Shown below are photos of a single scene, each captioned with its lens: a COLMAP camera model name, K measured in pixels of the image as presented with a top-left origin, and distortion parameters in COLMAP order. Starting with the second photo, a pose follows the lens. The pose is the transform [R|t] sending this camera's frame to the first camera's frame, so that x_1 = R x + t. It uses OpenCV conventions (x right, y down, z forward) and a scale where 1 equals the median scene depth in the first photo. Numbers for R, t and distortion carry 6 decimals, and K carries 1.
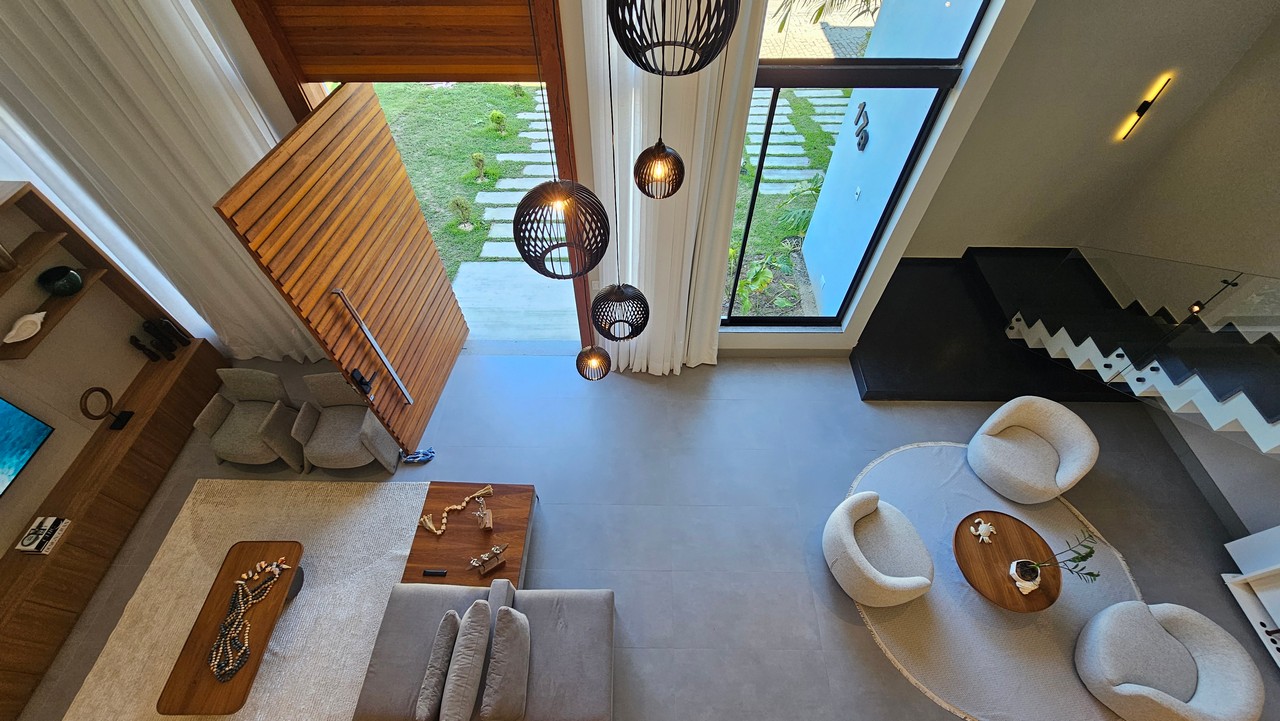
lens RADIAL K [[522.2, 0, 636.7], [0, 522.2, 357.6], [0, 0, 1]] dist [0.000620, 0.000060]
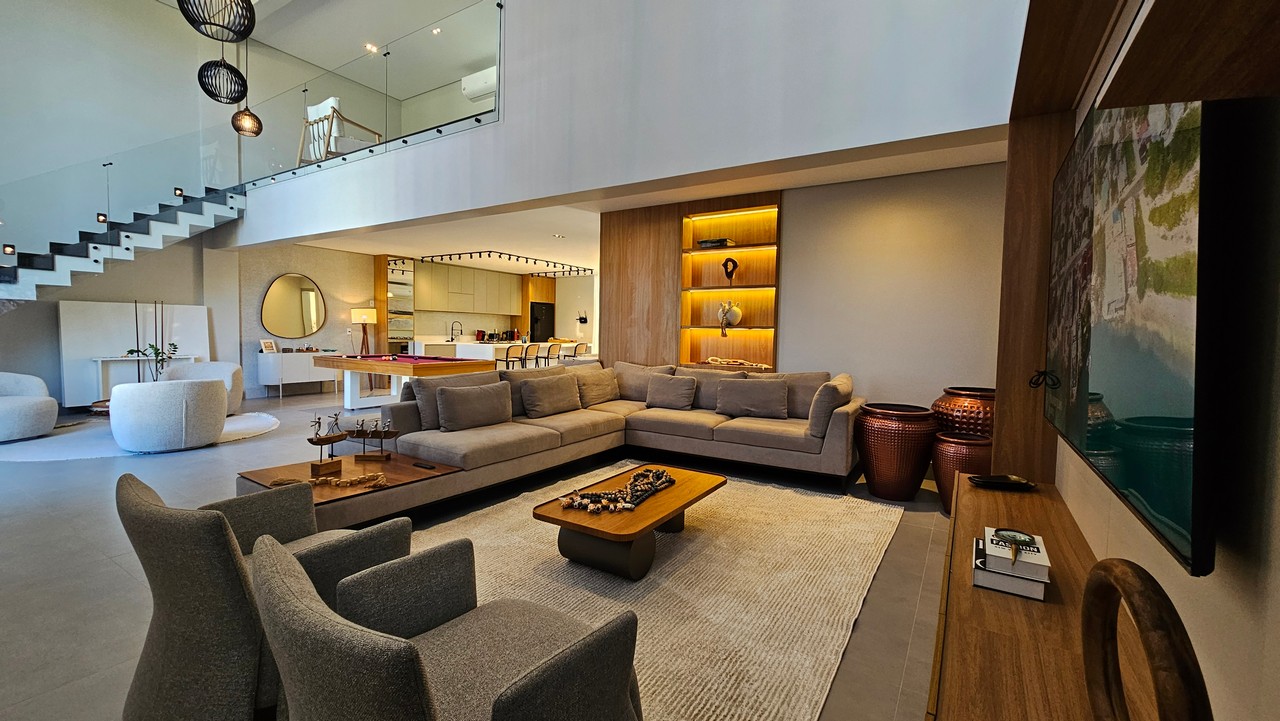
lens RADIAL K [[522.2, 0, 636.7], [0, 522.2, 357.6], [0, 0, 1]] dist [0.000620, 0.000060]
pose [[-0.849388, -0.039624, 0.526280, -1.102992], [0.407495, 0.584461, 0.701679, -0.125692], [-0.335394, 0.810454, -0.480287, 1.181748]]
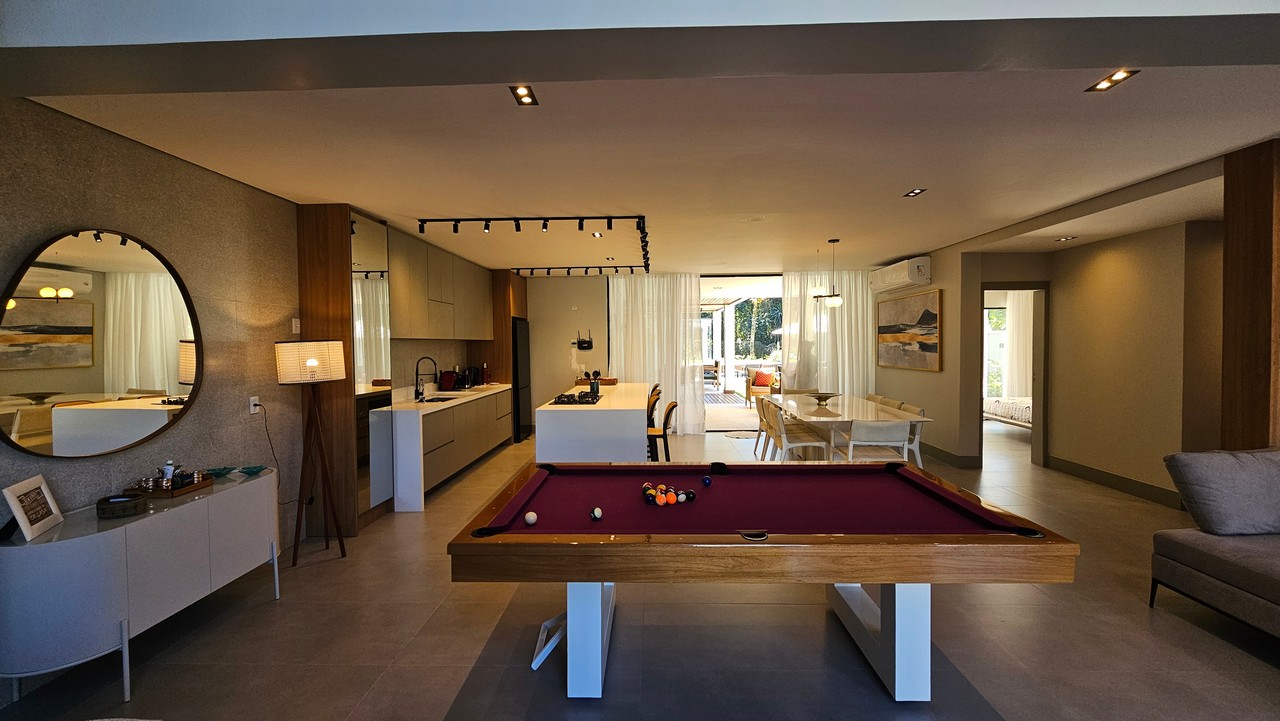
lens RADIAL K [[524.3, 0, 635.2], [0, 524.3, 358.0], [0, 0, 1]] dist [-0.000412, -0.000124]
pose [[-0.999685, 0.013439, 0.021219, 0.649192], [0.025071, 0.585091, 0.810580, 0.213140], [-0.001521, 0.810857, -0.585243, 0.819872]]
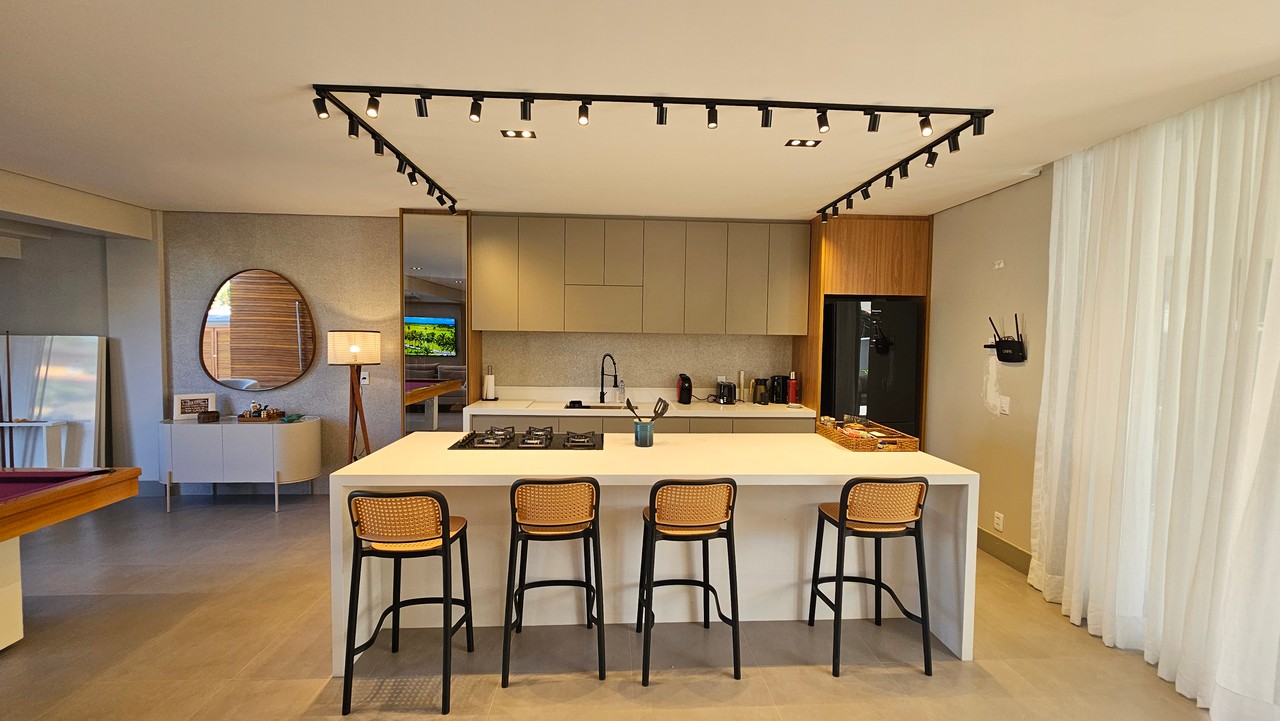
lens RADIAL K [[524.3, 0, 635.2], [0, 524.3, 358.0], [0, 0, 1]] dist [-0.000412, -0.000124]
pose [[-0.065259, -0.042518, 0.996962, 0.066559], [0.783082, 0.617062, 0.077575, 1.331860], [-0.618486, 0.785765, -0.006974, -0.049864]]
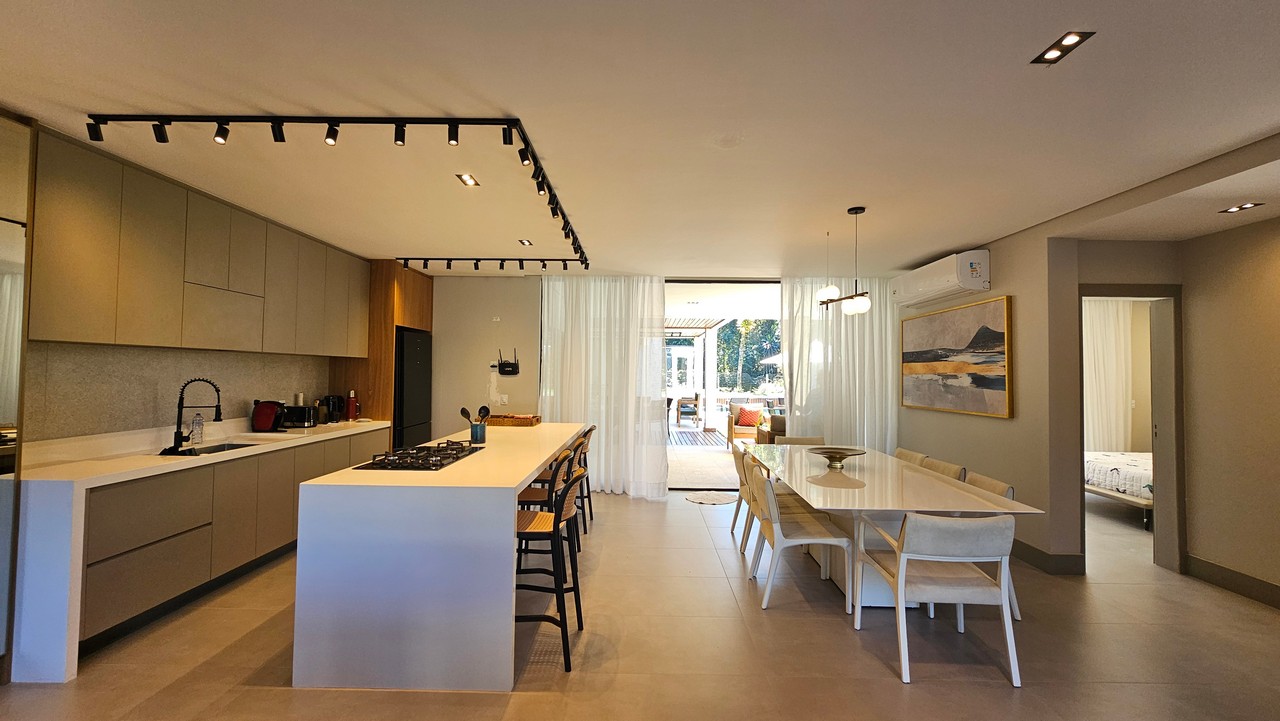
lens RADIAL K [[522.2, 0, 636.7], [0, 522.2, 357.6], [0, 0, 1]] dist [0.000620, 0.000060]
pose [[-0.999955, -0.009322, -0.001643, 0.516167], [-0.007161, 0.631578, 0.775280, 0.652717], [-0.006190, 0.775257, -0.631616, 0.500845]]
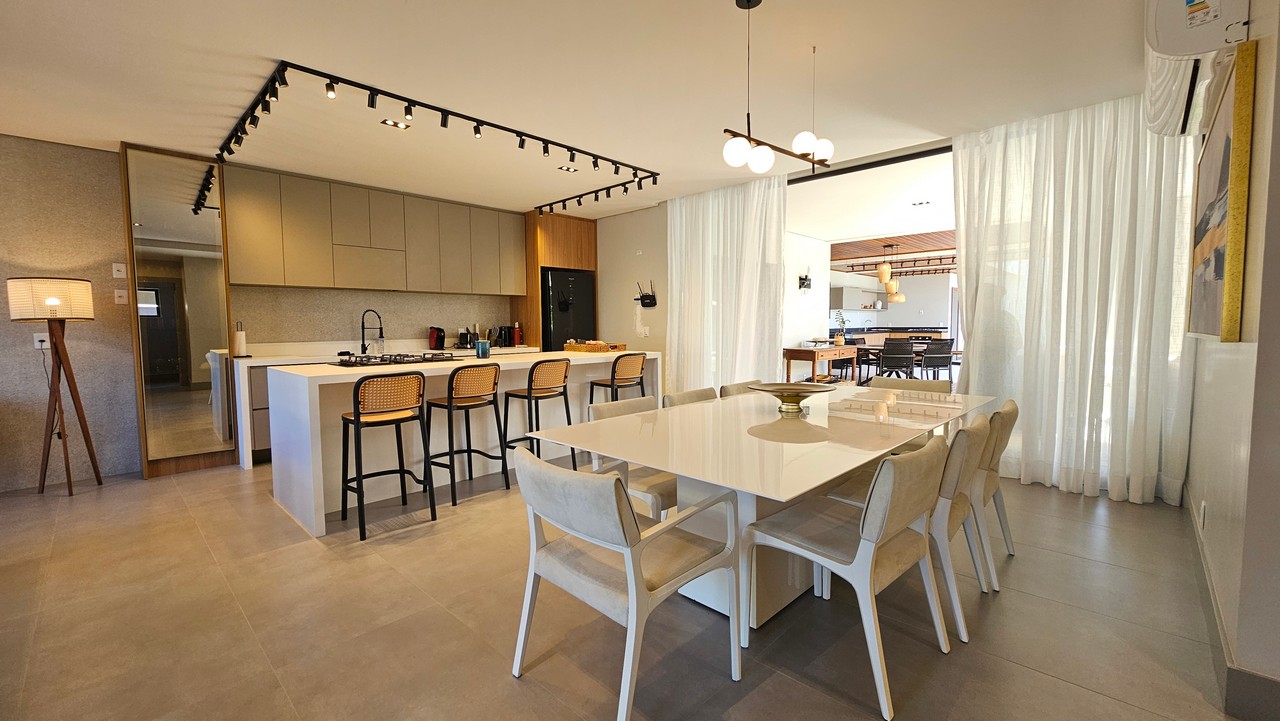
lens RADIAL K [[522.2, 0, 636.7], [0, 522.2, 357.6], [0, 0, 1]] dist [0.000620, 0.000060]
pose [[-0.727533, -0.034336, 0.685213, -0.160860], [0.550793, 0.566243, 0.613185, 0.995251], [-0.409052, 0.823523, -0.393048, 0.320022]]
